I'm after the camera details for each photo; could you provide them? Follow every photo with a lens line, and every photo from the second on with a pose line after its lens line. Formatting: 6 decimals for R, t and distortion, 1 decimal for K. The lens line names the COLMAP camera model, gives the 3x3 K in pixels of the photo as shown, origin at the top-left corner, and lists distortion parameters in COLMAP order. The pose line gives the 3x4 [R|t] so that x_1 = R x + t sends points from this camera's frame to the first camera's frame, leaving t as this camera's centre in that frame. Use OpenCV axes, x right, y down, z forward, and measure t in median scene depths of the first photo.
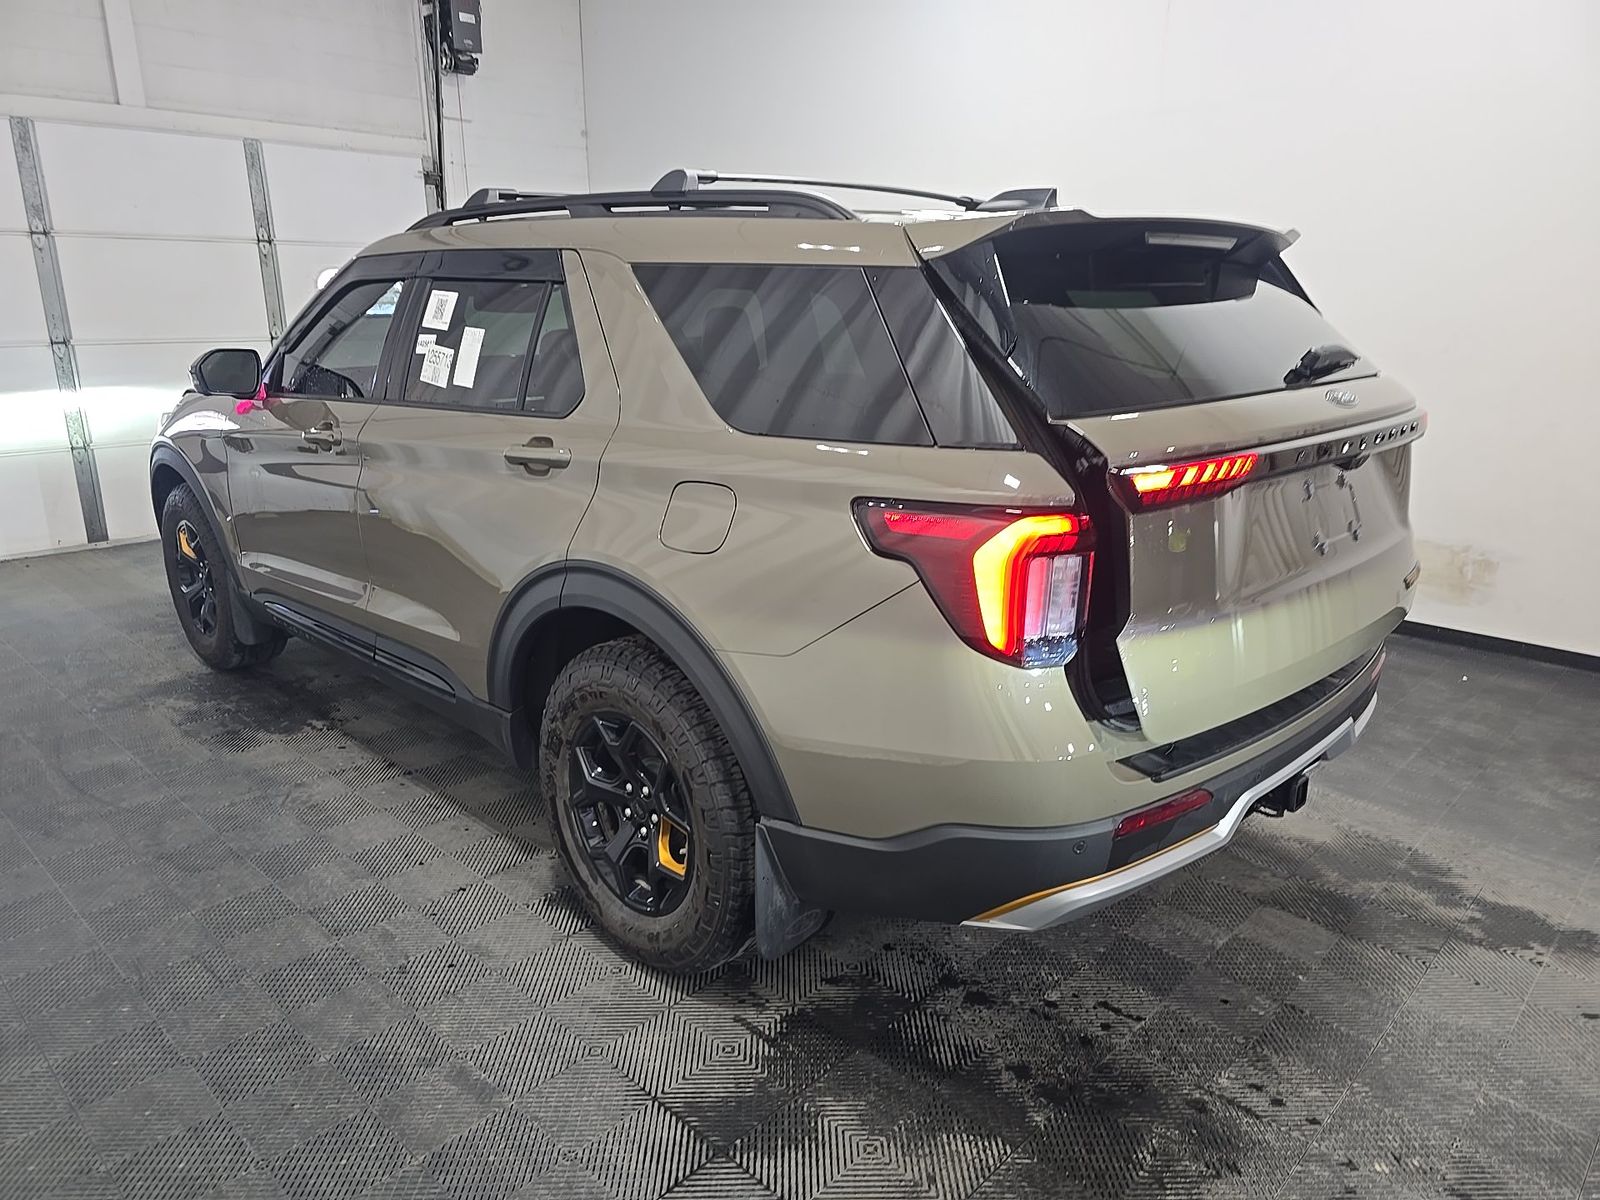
lens RADIAL K [[1083.1, 0, 800.0], [0, 1083.1, 600.0], [0, 0, 1]] dist [0.036957, -0.000147]
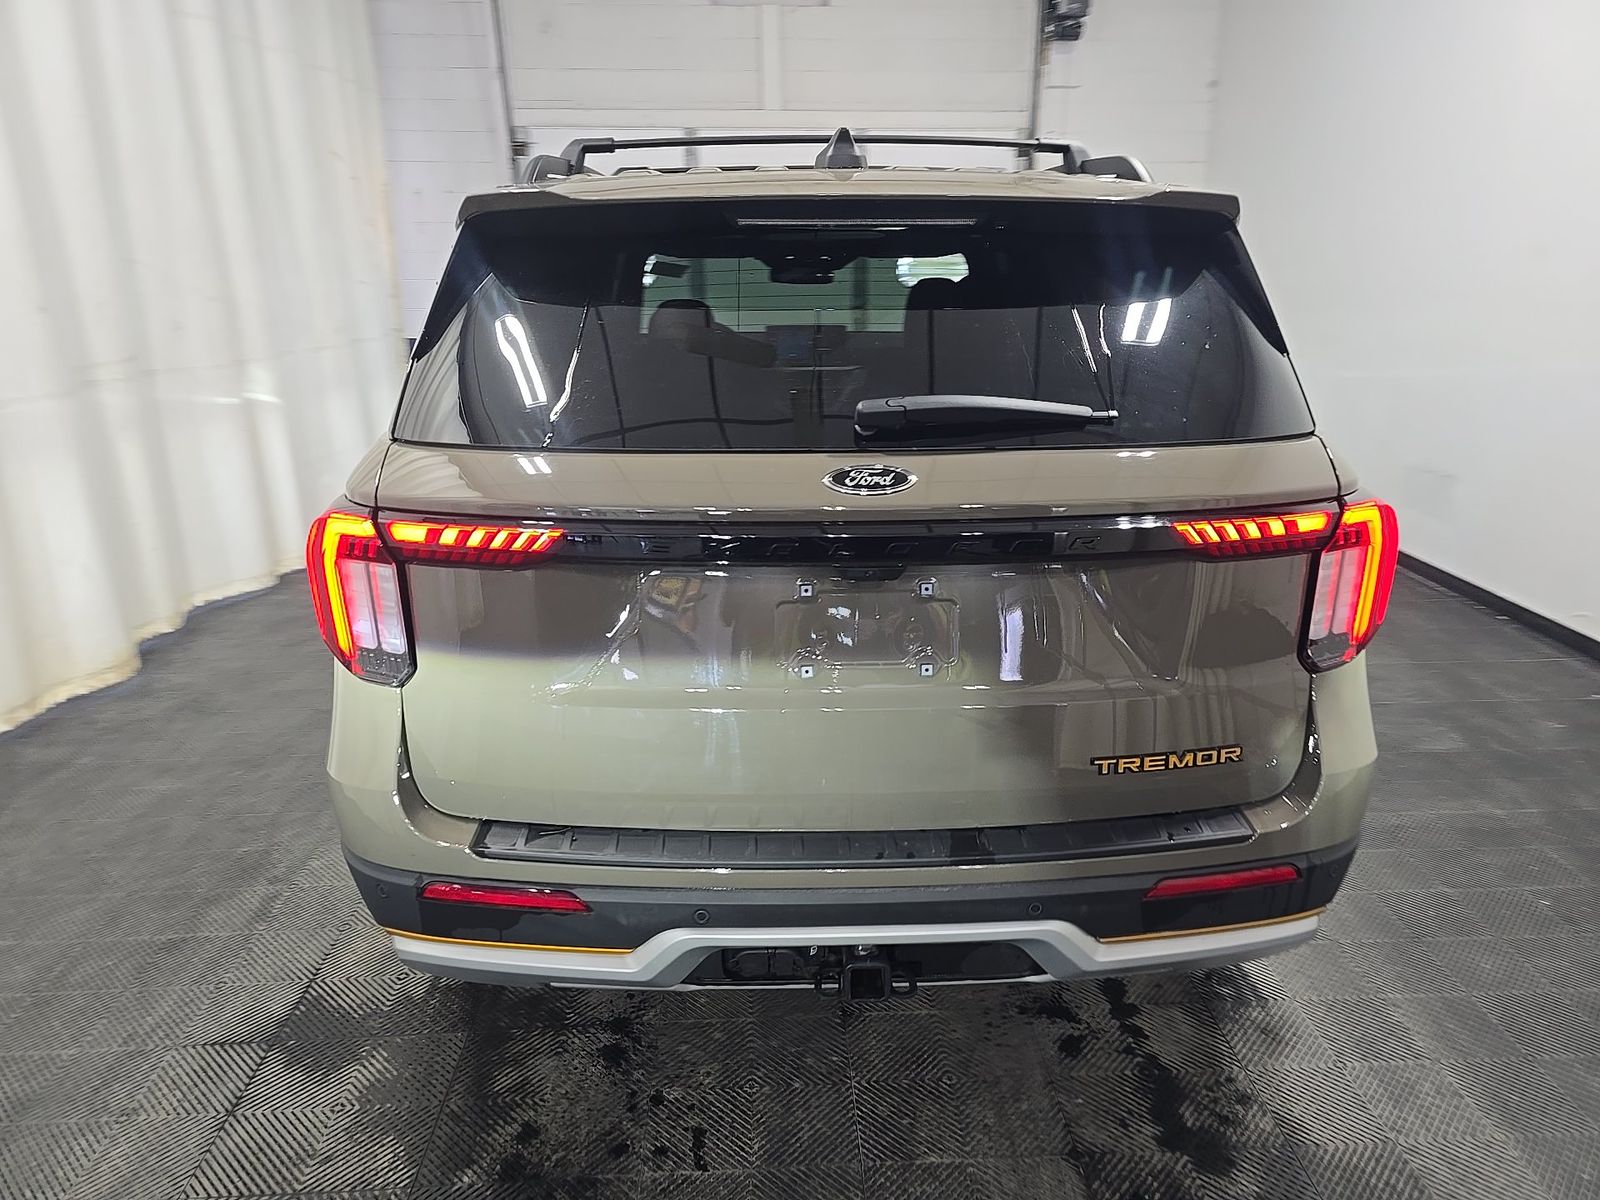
lens RADIAL K [[1029.8, 0, 800.0], [0, 1029.8, 600.0], [0, 0, 1]] dist [-0.000983, -0.001374]
pose [[0.741470, 0.215408, -0.635469, 0.754959], [-0.179494, 0.976229, 0.121482, -0.149869], [0.646532, 0.023988, 0.762510, 0.417572]]
